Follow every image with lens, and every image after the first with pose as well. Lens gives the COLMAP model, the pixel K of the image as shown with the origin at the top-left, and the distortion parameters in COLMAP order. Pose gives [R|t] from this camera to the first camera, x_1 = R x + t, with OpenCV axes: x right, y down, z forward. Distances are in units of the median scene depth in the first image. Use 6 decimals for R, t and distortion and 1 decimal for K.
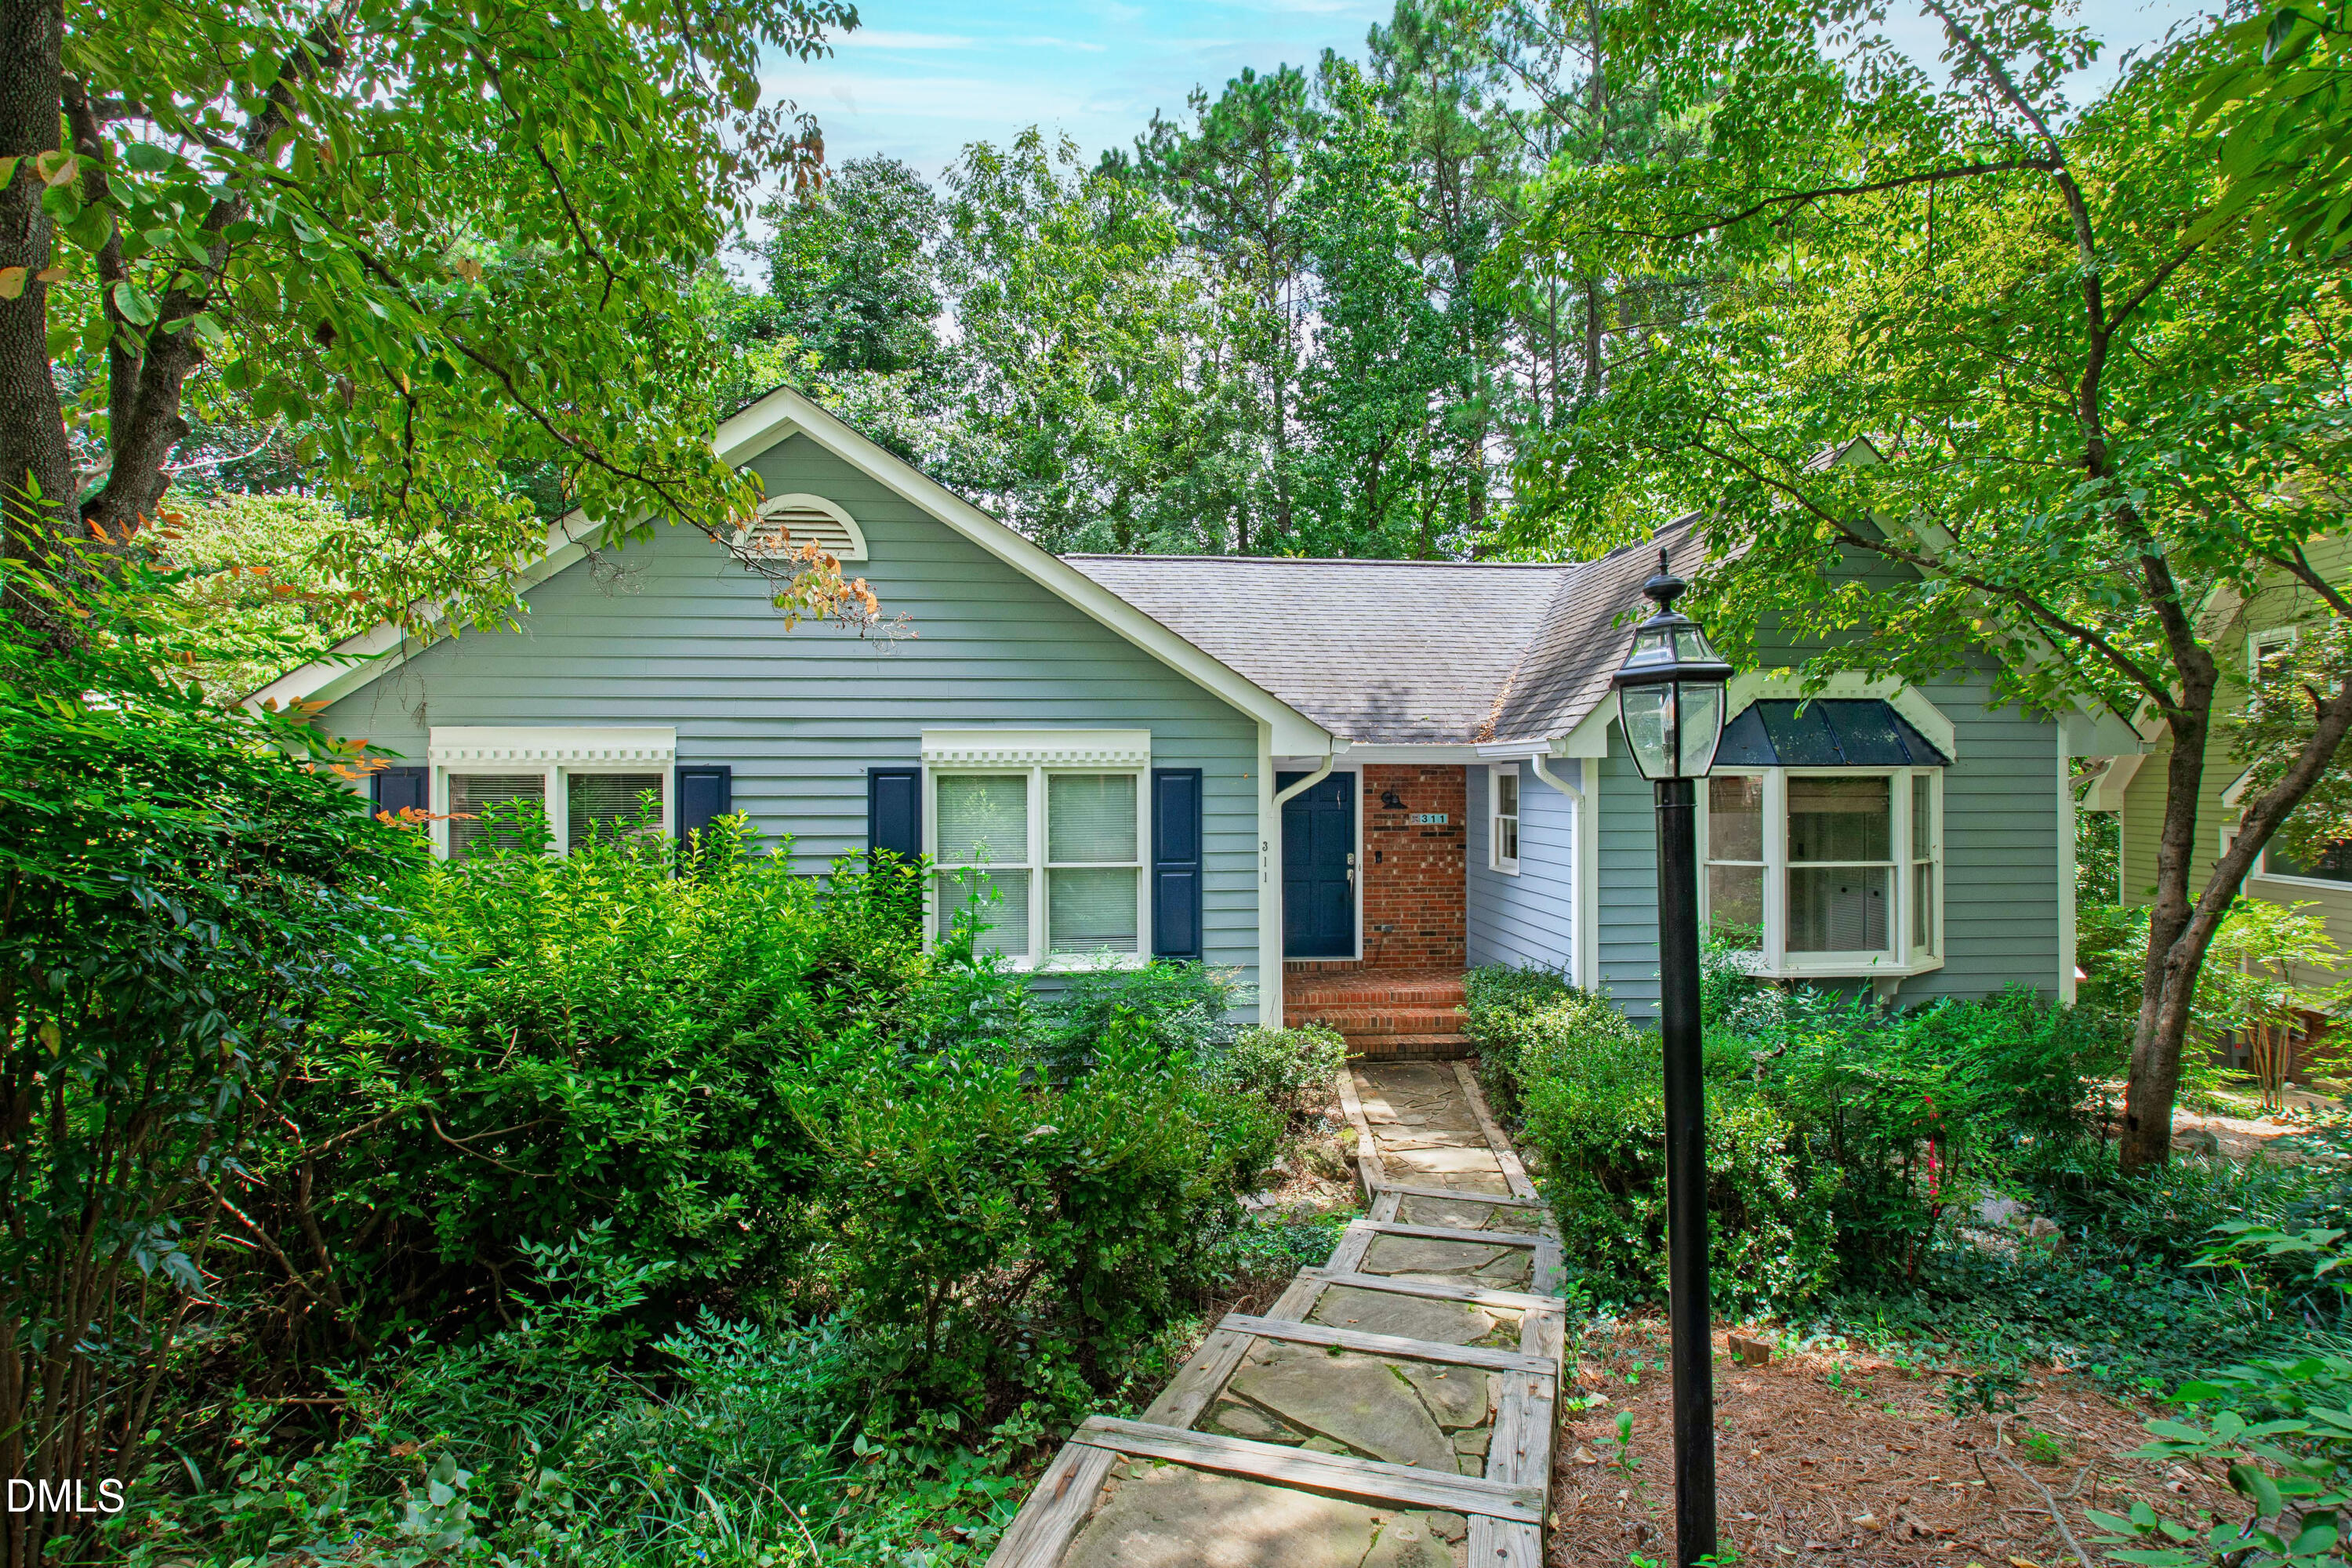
lens RADIAL K [[1046.2, 0, 1182.0], [0, 1046.2, 785.3], [0, 0, 1]] dist [0.001616, 0.001419]
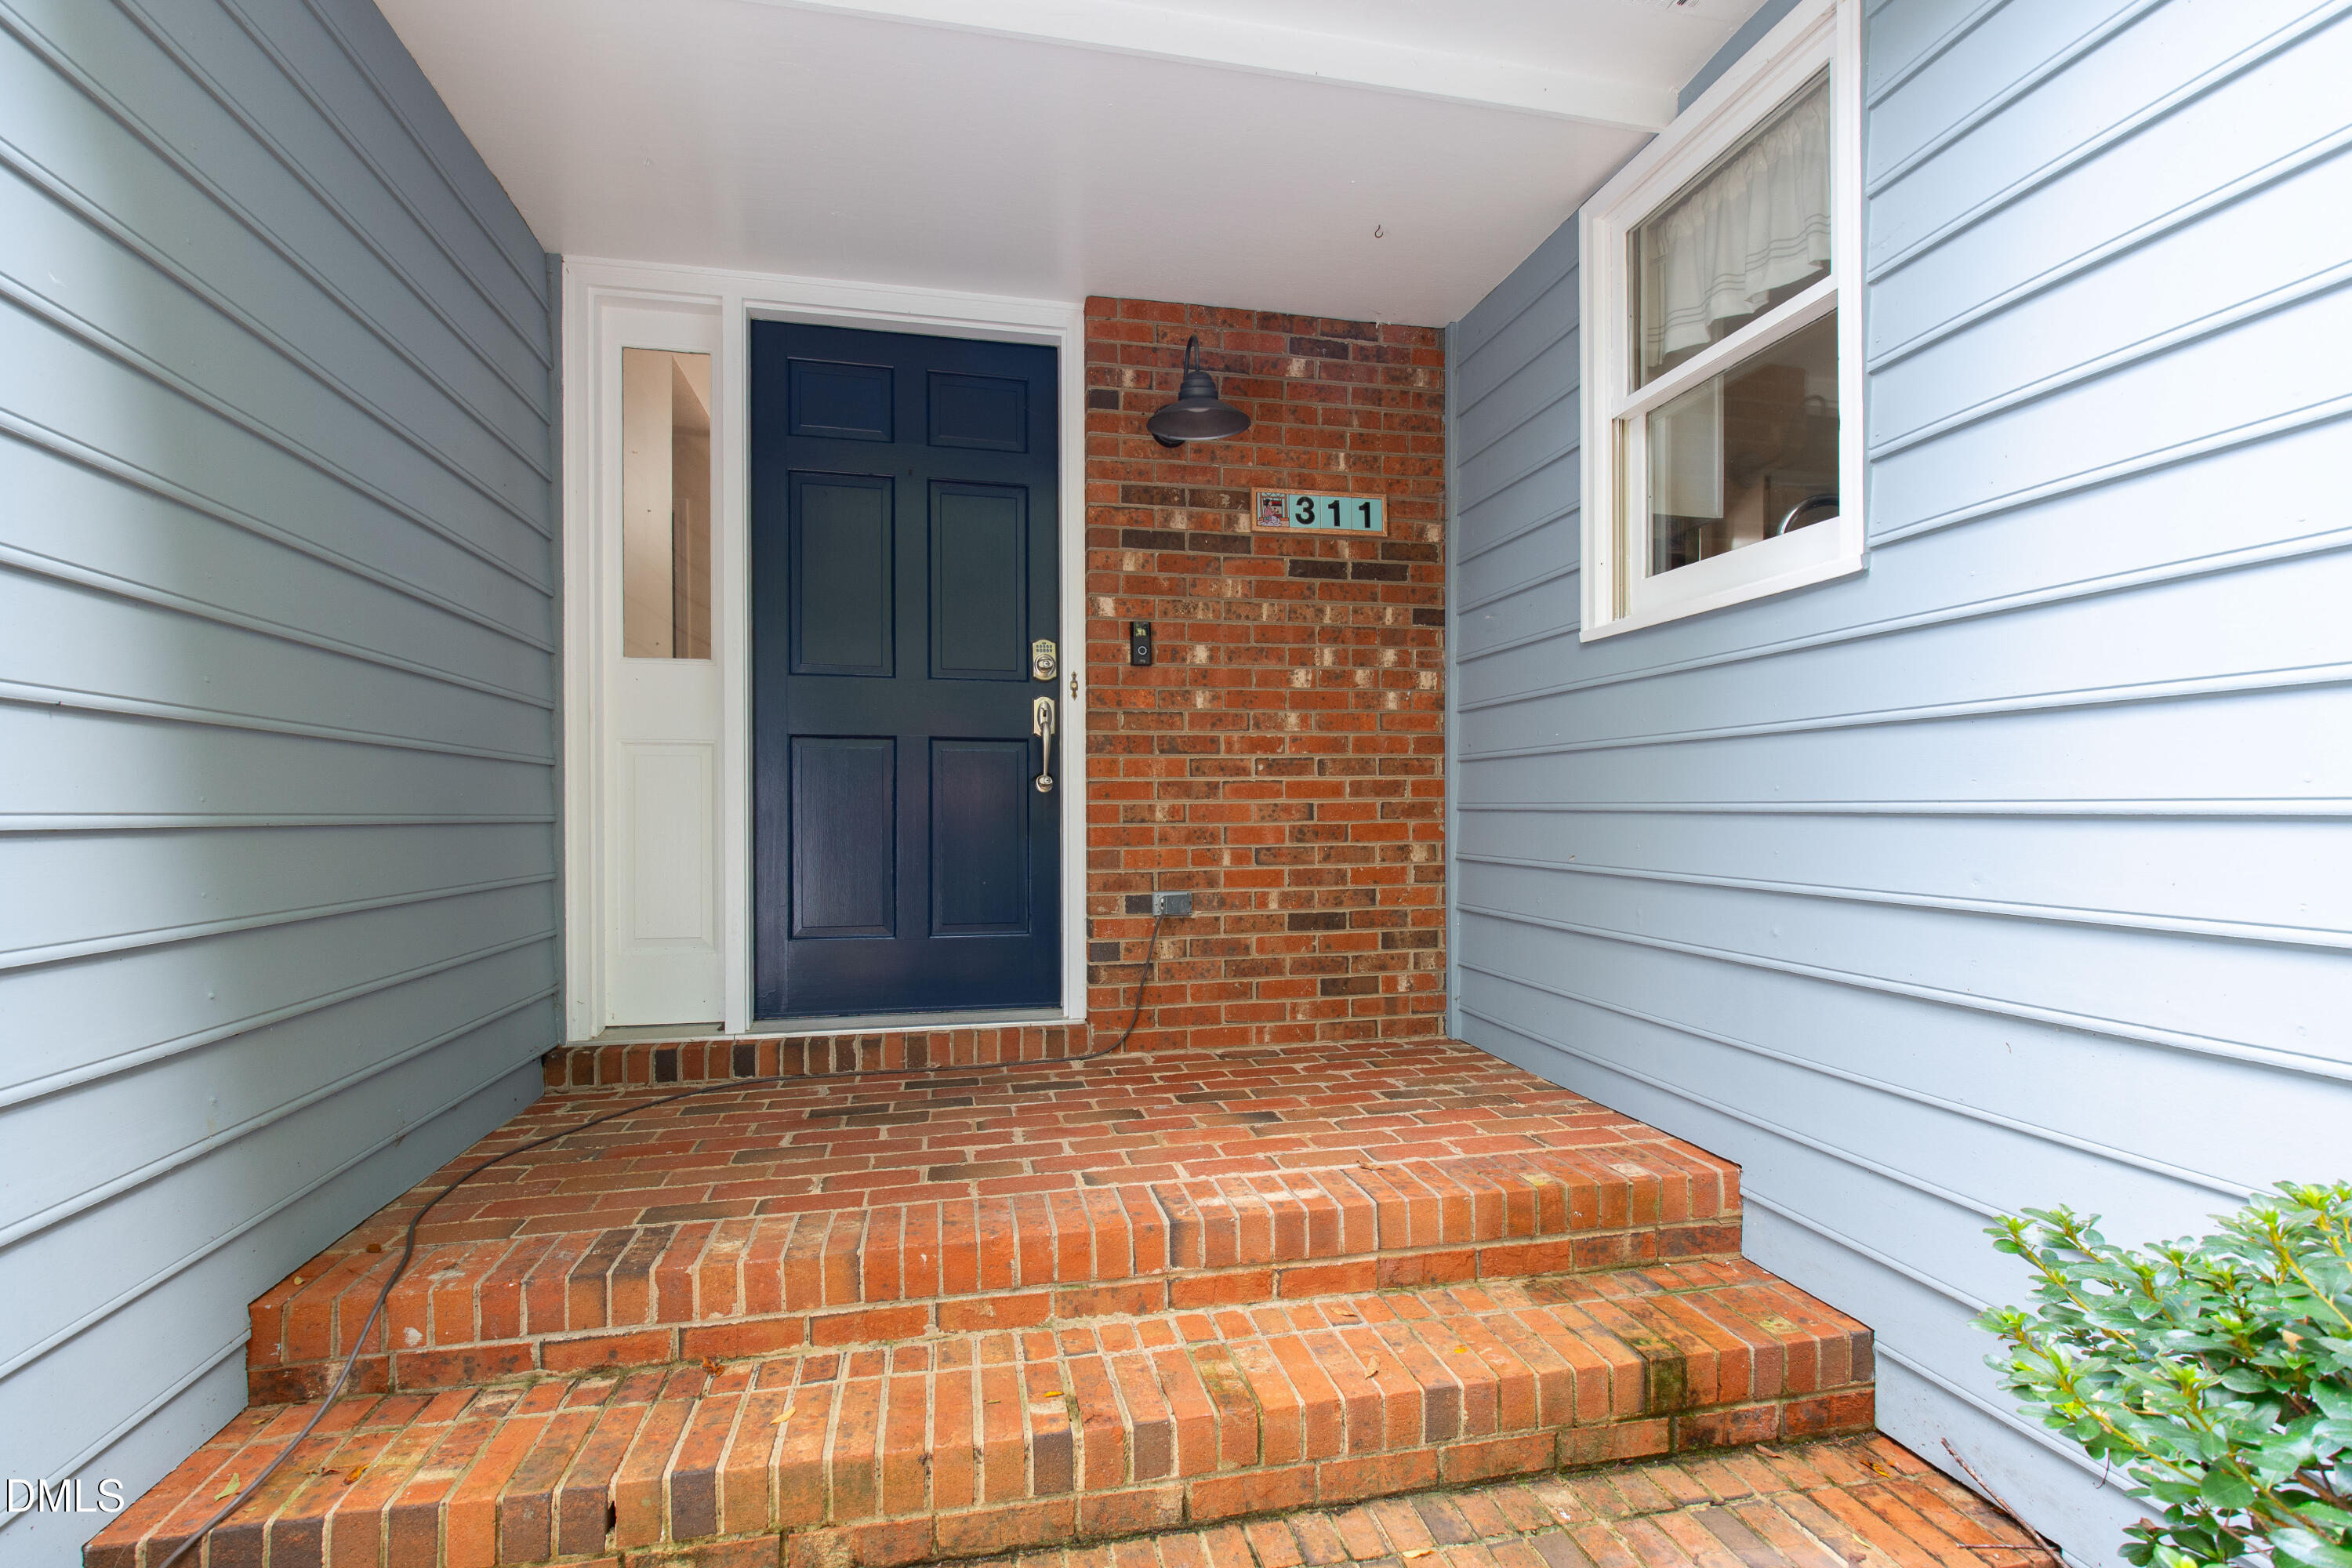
lens RADIAL K [[1046.2, 0, 1171.1], [0, 1046.2, 797.4], [0, 0, 1]] dist [0.001616, 0.001419]
pose [[0.990530, -0.000810, 0.137291, 0.157629], [0.000969, 0.999999, -0.001093, 0.108485], [-0.137290, 0.001215, 0.990530, 0.726199]]
